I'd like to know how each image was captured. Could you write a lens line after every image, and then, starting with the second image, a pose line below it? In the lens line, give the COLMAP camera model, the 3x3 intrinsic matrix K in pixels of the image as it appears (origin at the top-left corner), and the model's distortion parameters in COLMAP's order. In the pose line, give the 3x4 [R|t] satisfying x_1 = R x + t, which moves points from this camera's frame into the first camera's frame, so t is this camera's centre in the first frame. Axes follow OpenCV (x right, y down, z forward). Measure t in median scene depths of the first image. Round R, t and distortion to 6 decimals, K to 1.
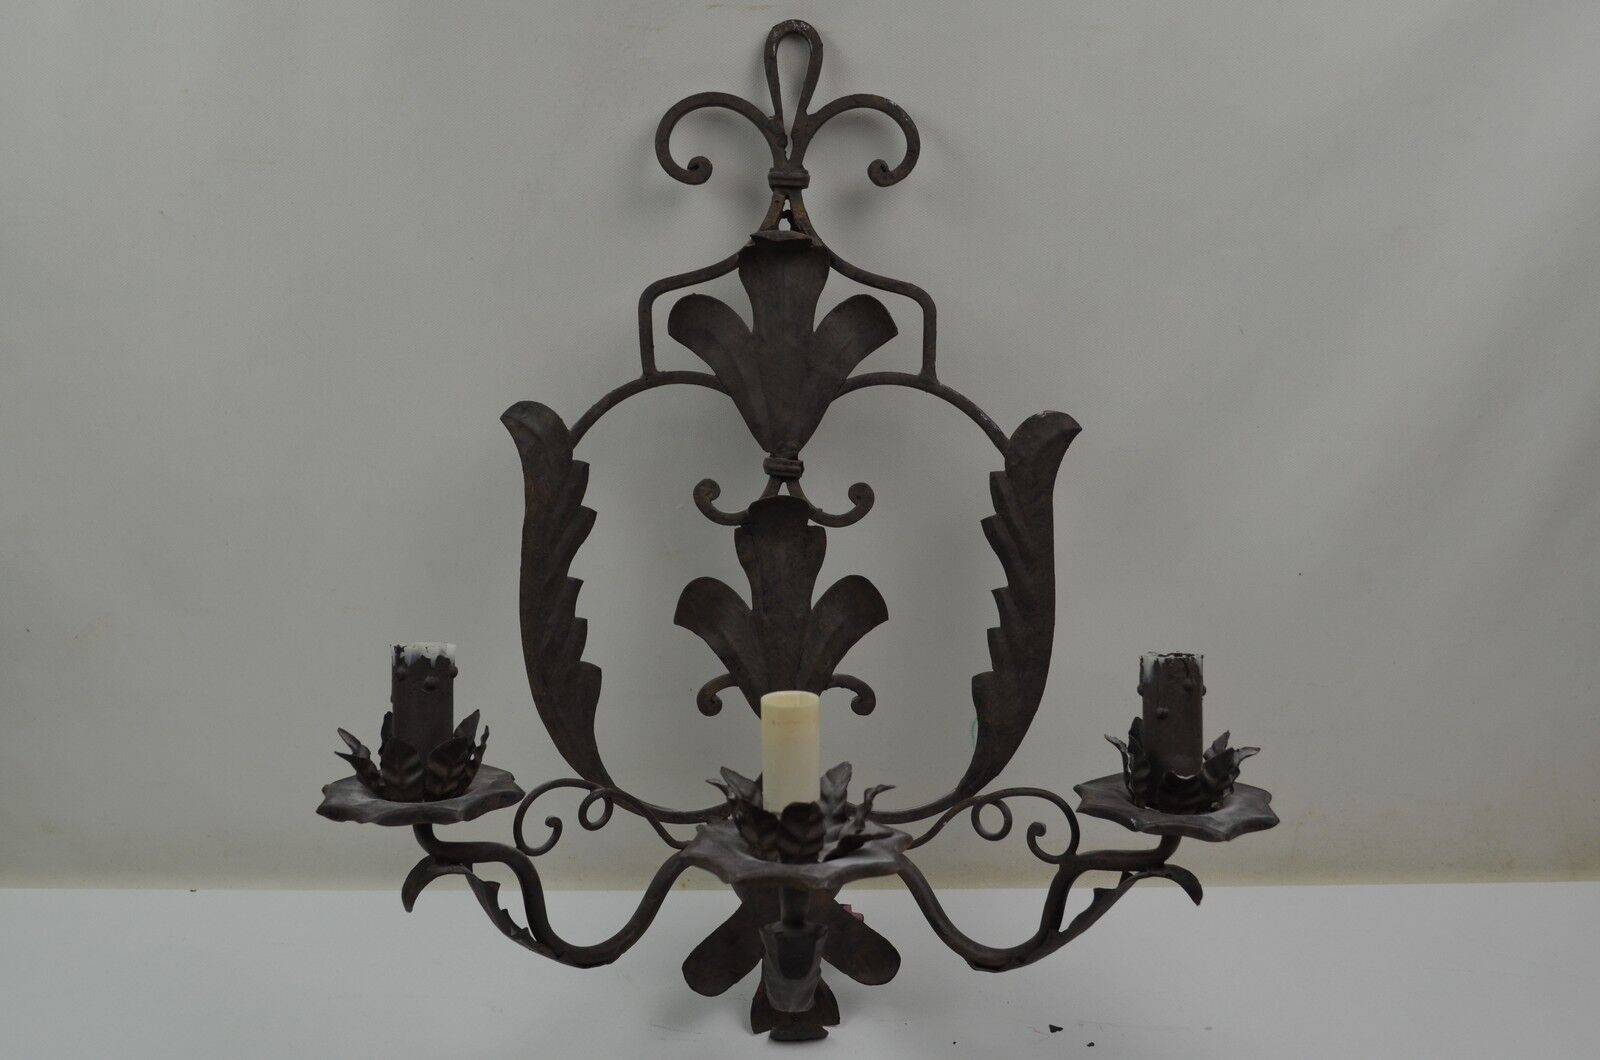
lens RADIAL K [[1641.5, 0, 793.1], [0, 1641.5, 544.3], [0, 0, 1]] dist [-0.036492, 0.000000]
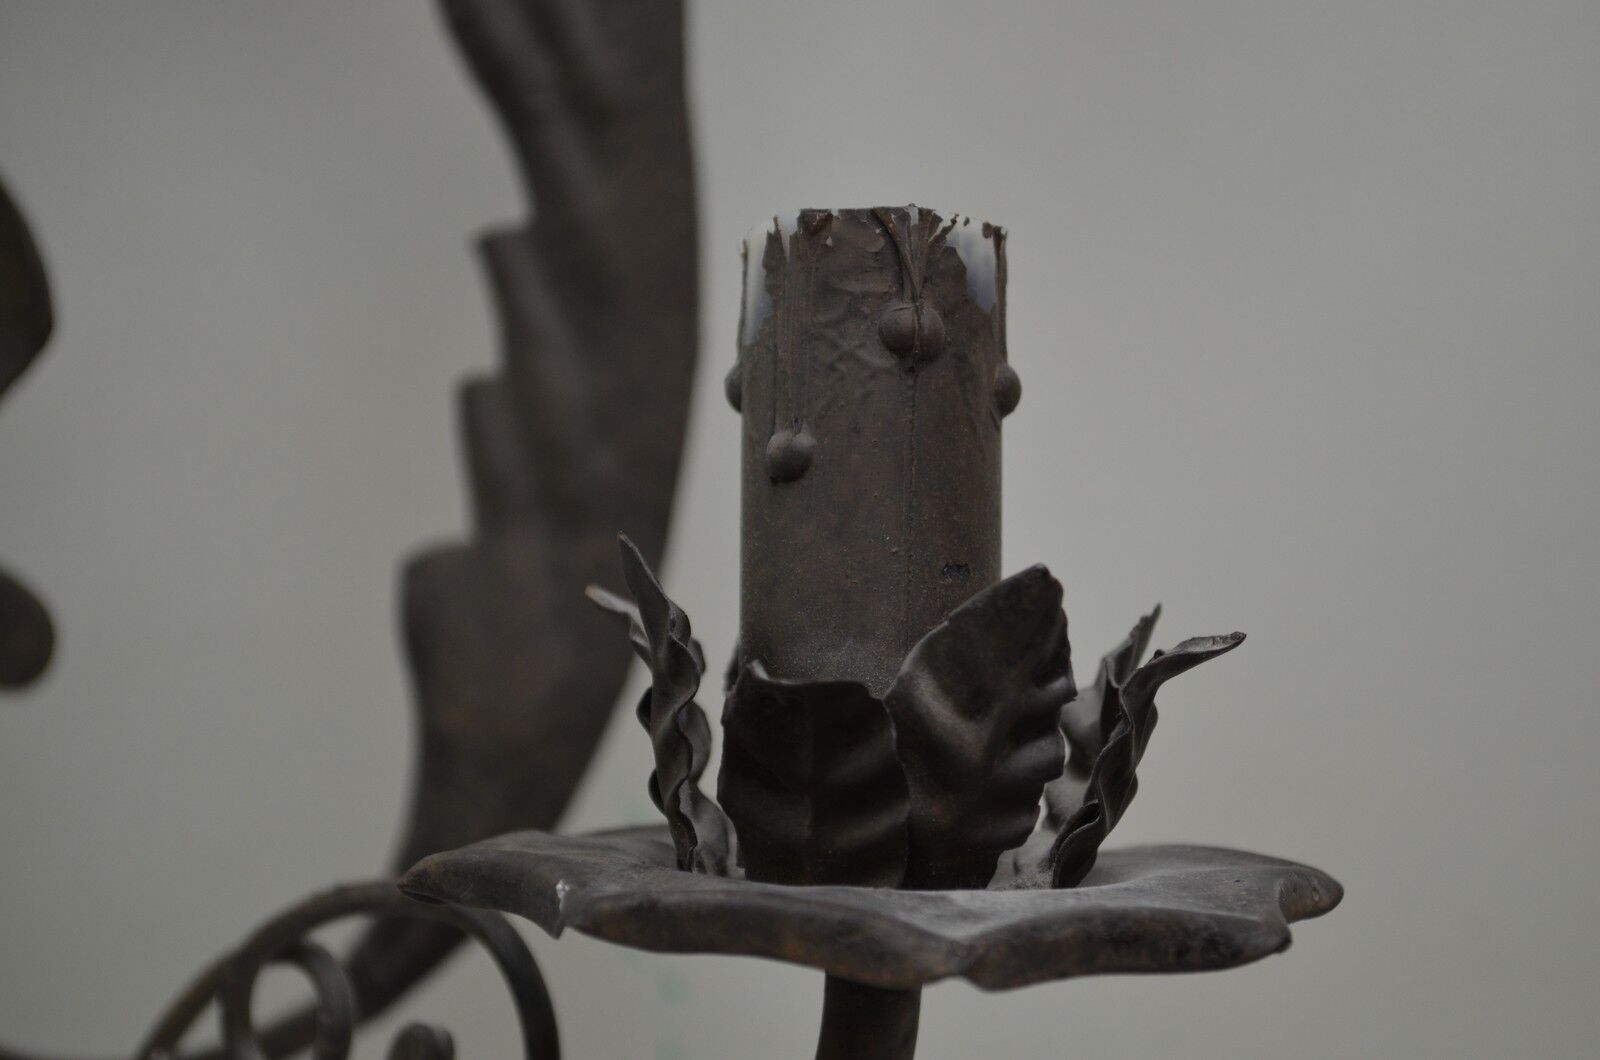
lens RADIAL K [[3402.8, 0, 798.1], [0, 3402.8, 526.9], [0, 0, 1]] dist [0.019299, 0.000000]
pose [[0.994666, 0.025951, -0.099835, 0.237464], [-0.039381, 0.990062, -0.135004, 0.152989], [0.095339, 0.138215, 0.985803, 0.466536]]
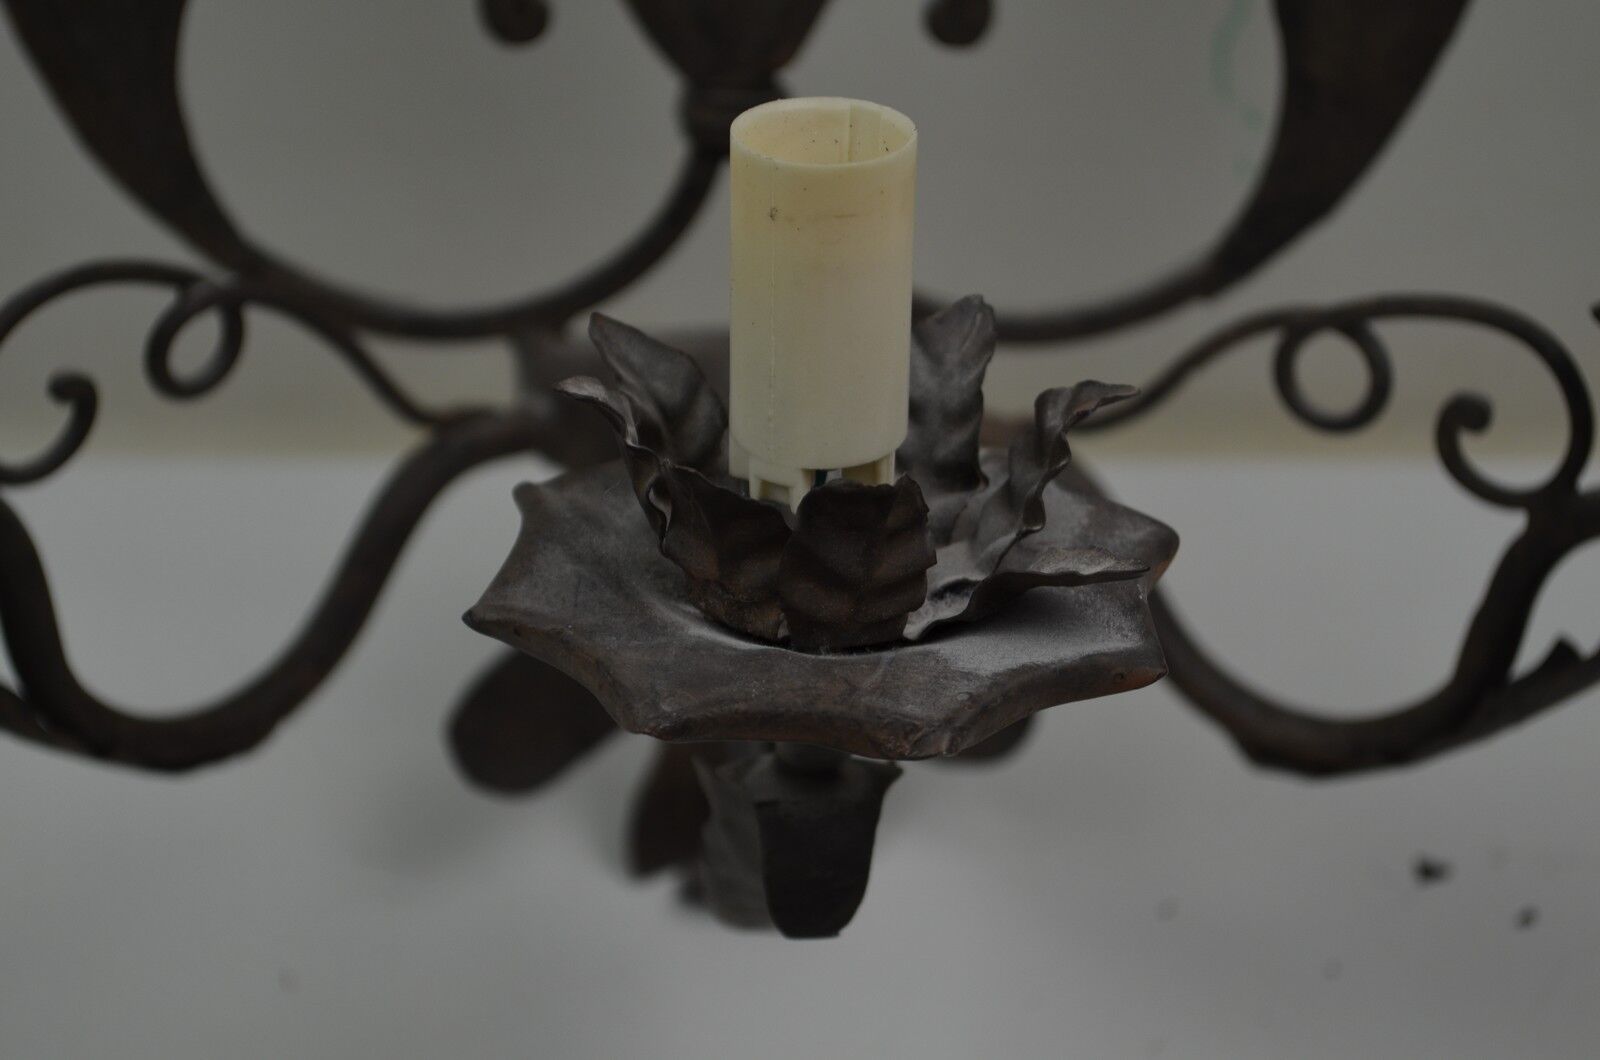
lens RADIAL K [[3594.1, 0, 809.6], [0, 3594.1, 537.4], [0, 0, 1]] dist [0.035704, 0.000000]
pose [[0.998331, 0.001585, 0.057721, -0.033712], [-0.019366, 0.950916, 0.308842, -0.033582], [-0.054398, -0.309445, 0.949360, 0.252508]]
